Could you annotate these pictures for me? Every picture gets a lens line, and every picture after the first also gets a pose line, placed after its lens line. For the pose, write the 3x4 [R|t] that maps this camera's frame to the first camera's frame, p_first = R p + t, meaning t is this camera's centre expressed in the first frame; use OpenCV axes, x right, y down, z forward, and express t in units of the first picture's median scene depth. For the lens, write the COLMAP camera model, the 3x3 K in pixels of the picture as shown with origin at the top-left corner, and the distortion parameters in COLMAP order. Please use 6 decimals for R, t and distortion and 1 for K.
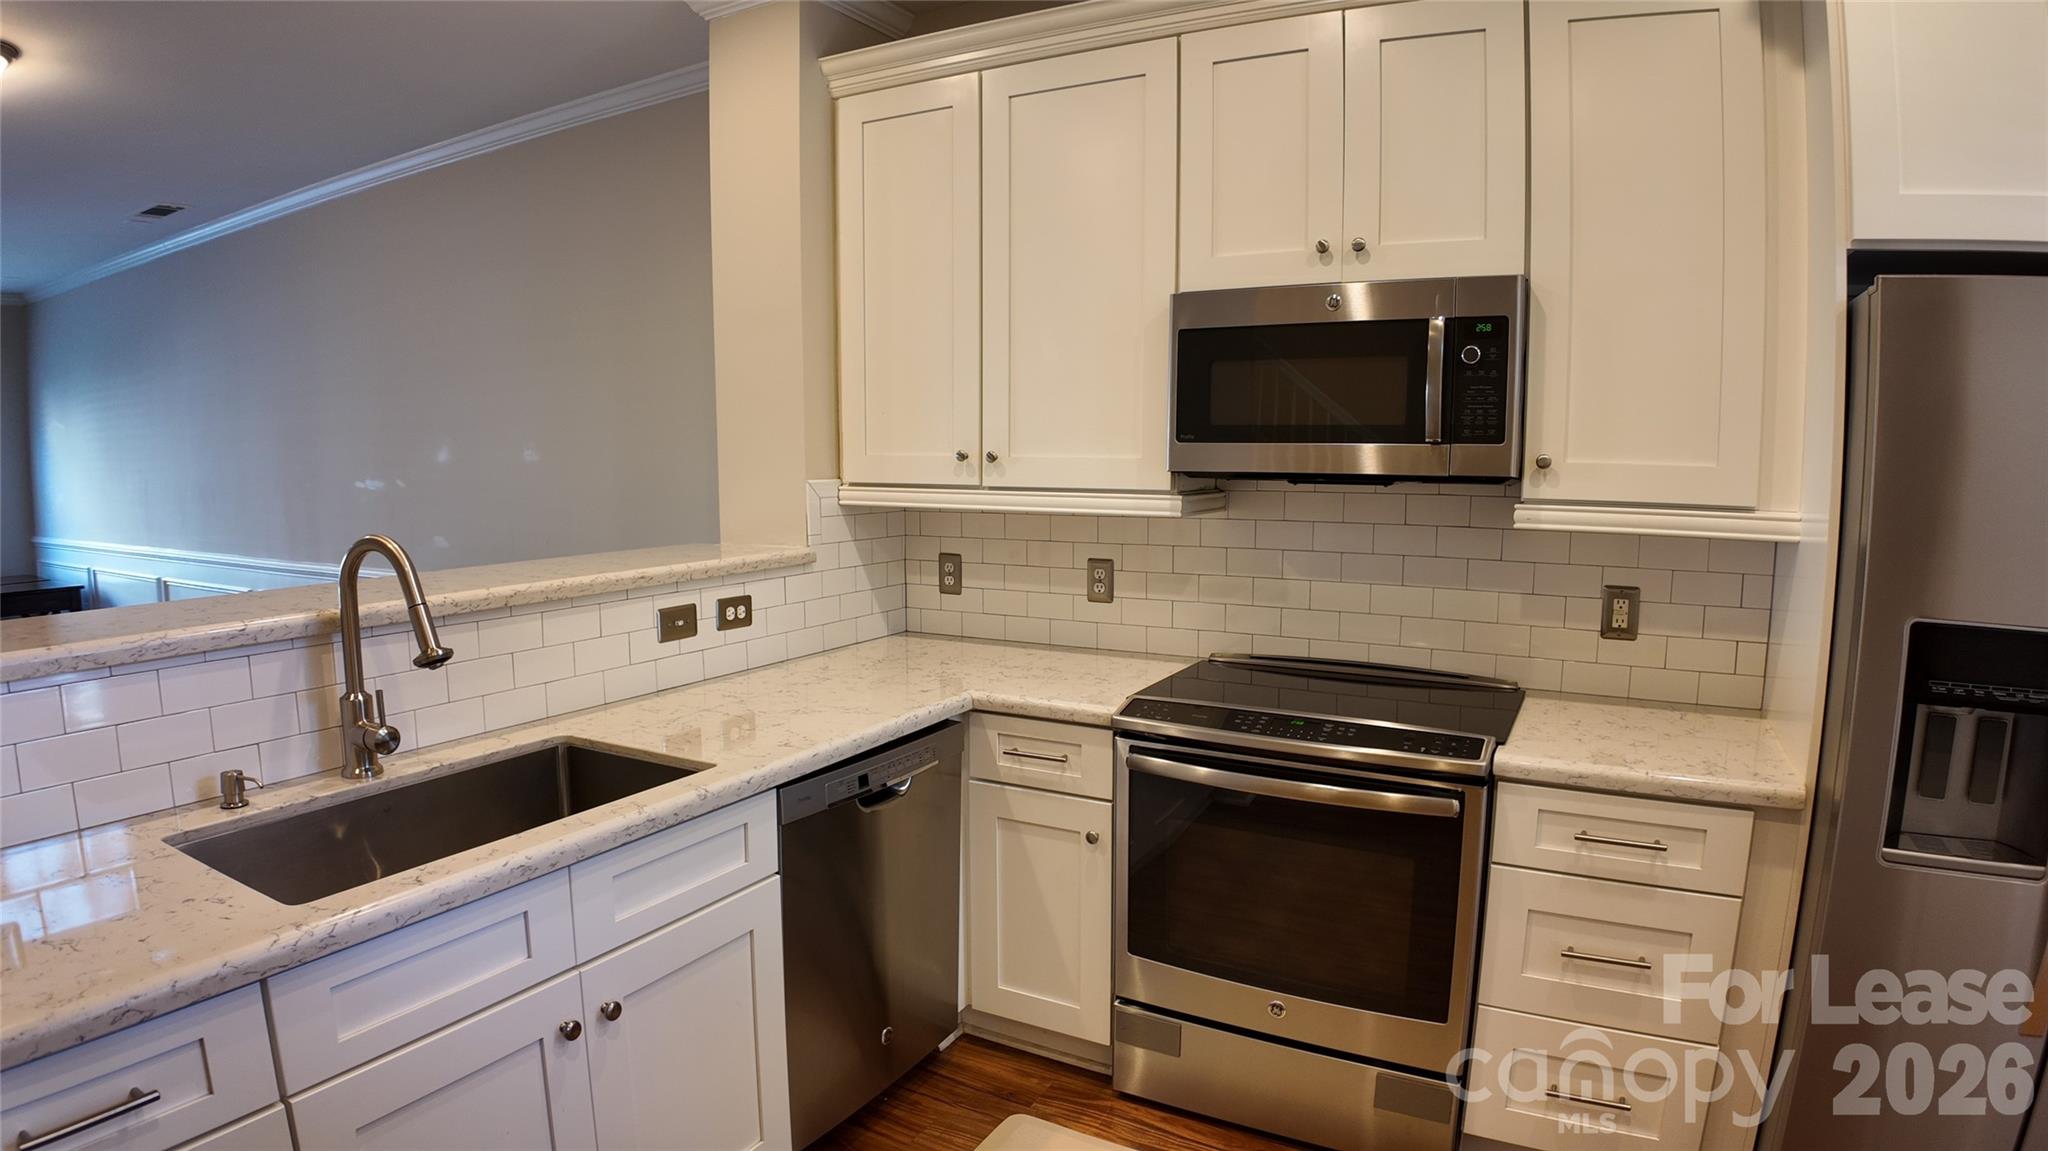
lens RADIAL K [[1087.9, 0, 1036.0], [0, 1087.9, 581.5], [0, 0, 1]] dist [-0.101126, -0.014780]
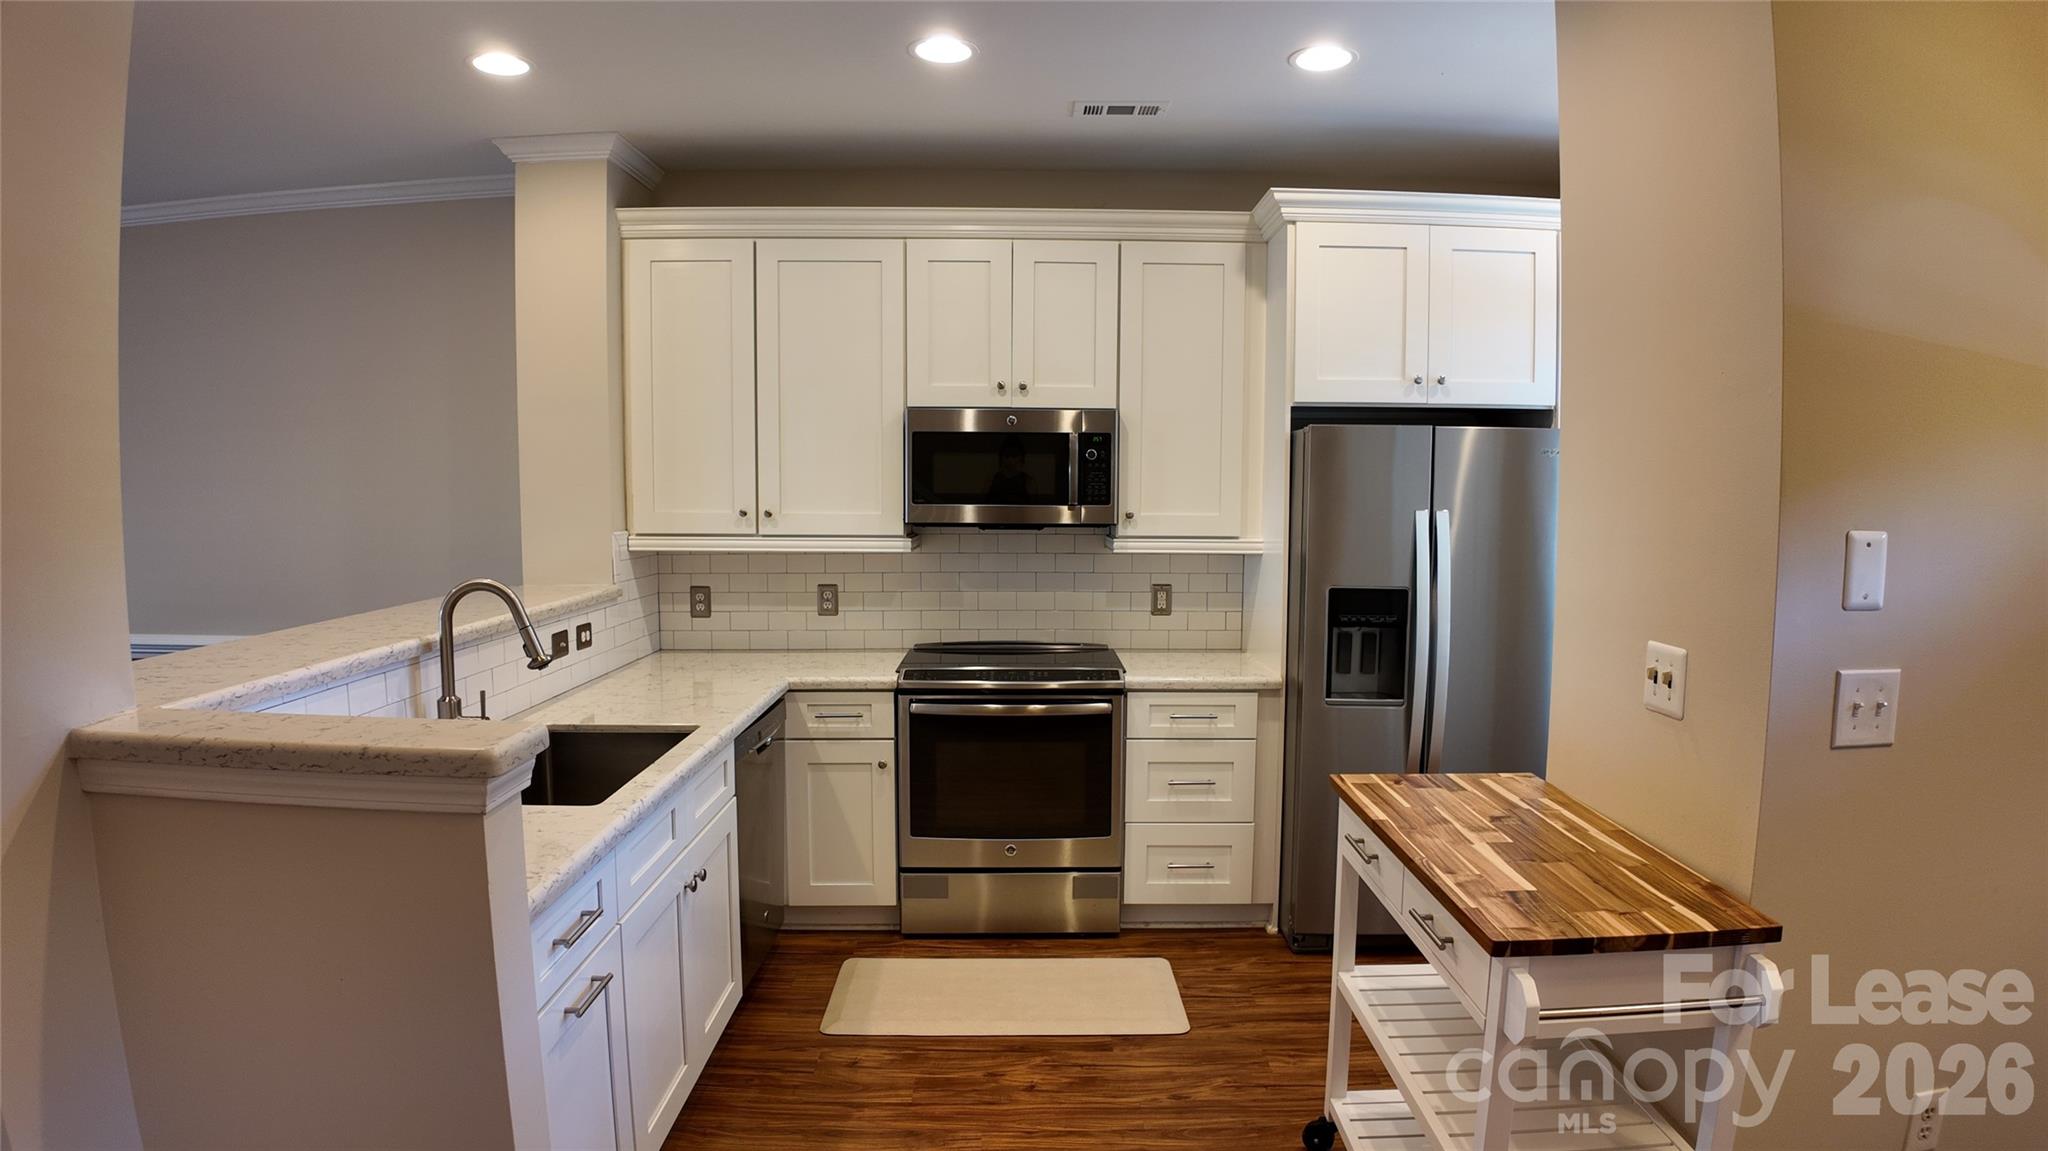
lens RADIAL K [[1087.9, 0, 1038.6], [0, 1087.9, 578.1], [0, 0, 1]] dist [-0.101126, -0.014780]
pose [[0.866523, -0.039854, 0.497544, -0.478454], [0.057237, 0.998166, -0.019730, 0.017045], [-0.495845, 0.045574, 0.867214, -0.419715]]
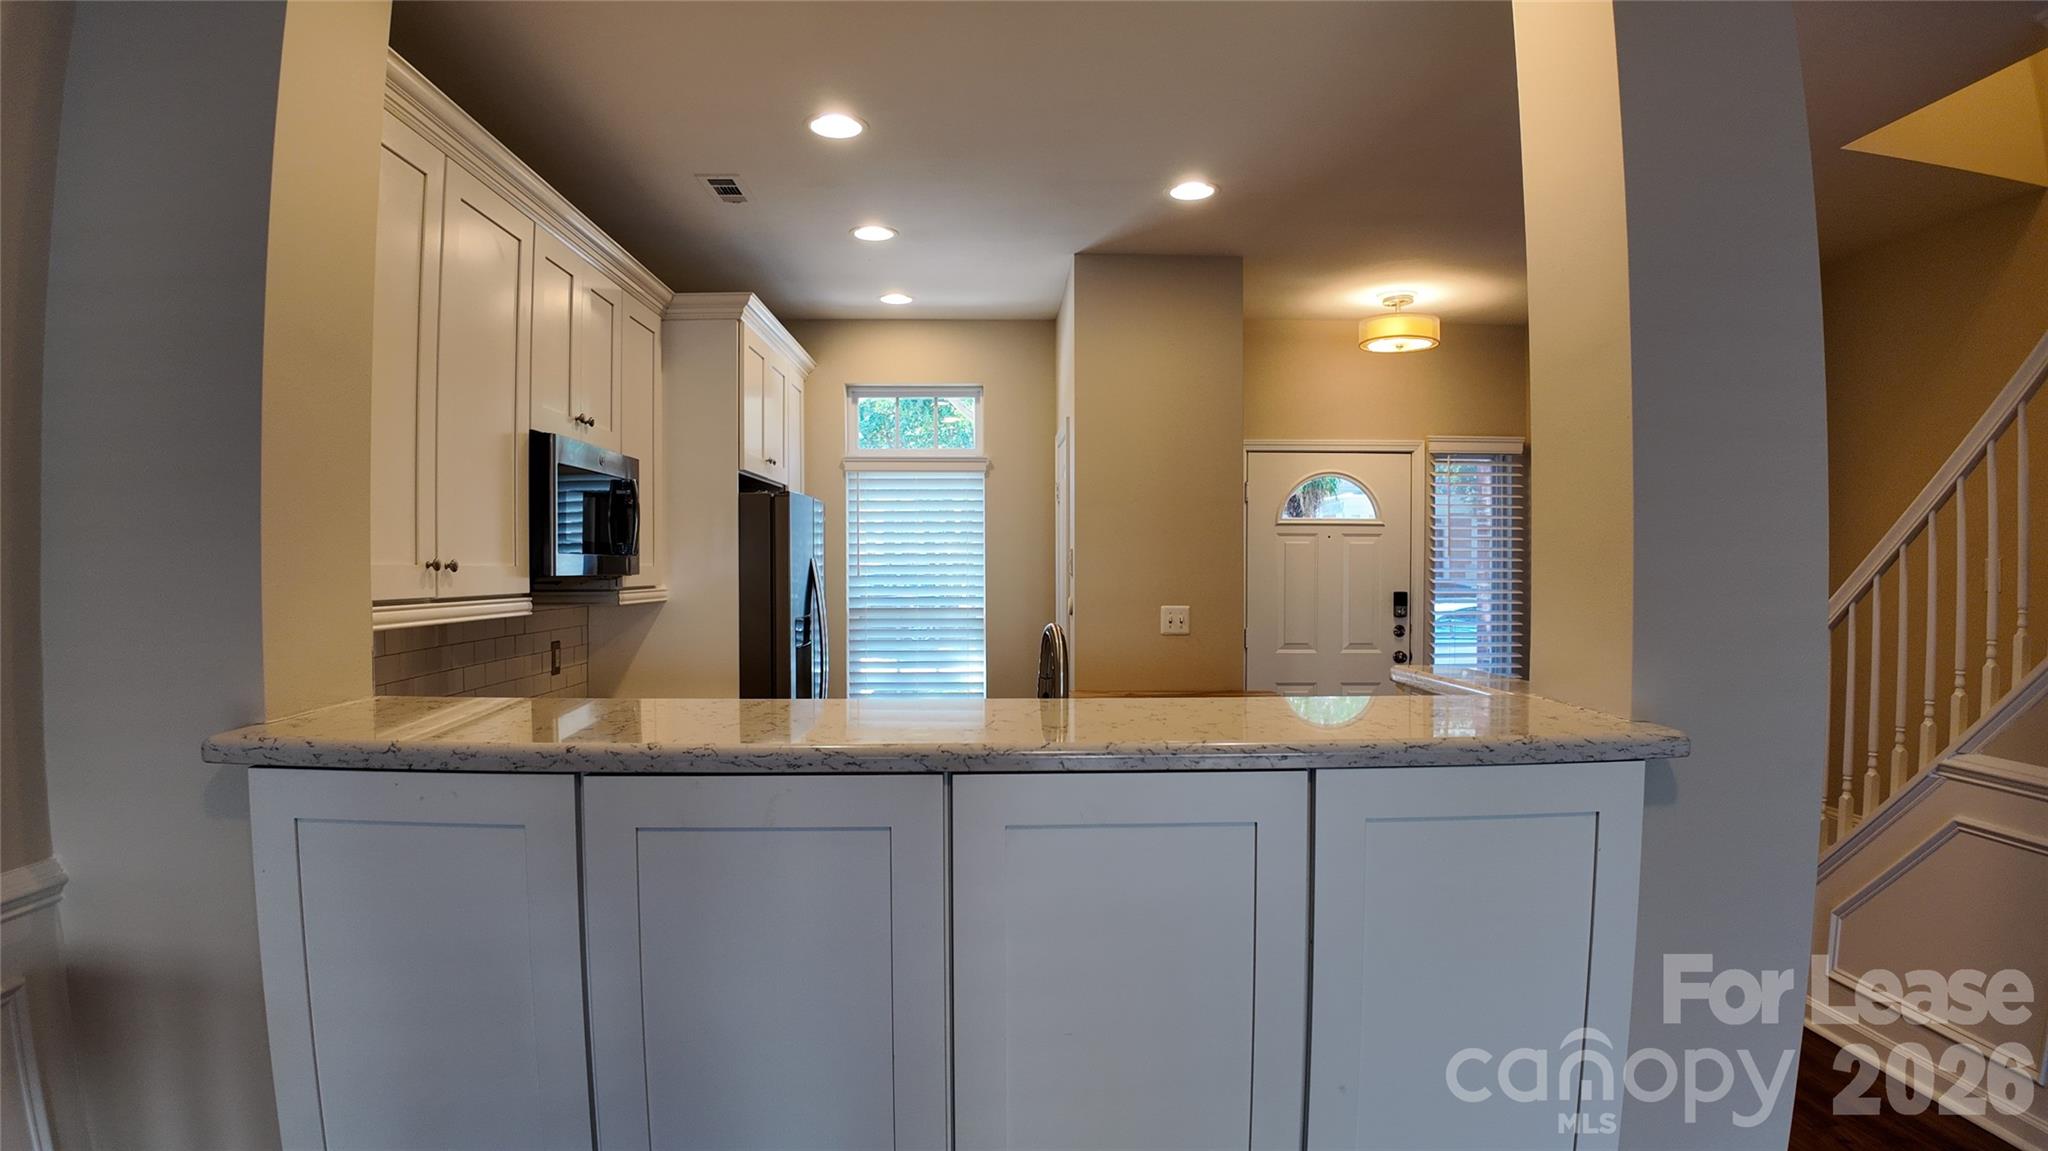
lens RADIAL K [[1087.9, 0, 1036.3], [0, 1087.9, 573.2], [0, 0, 1]] dist [-0.101126, -0.014780]
pose [[-0.513733, -0.012045, 0.857866, -1.188529], [0.097517, 0.992602, 0.072335, -0.139051], [-0.852390, 0.120817, -0.508758, 1.142400]]
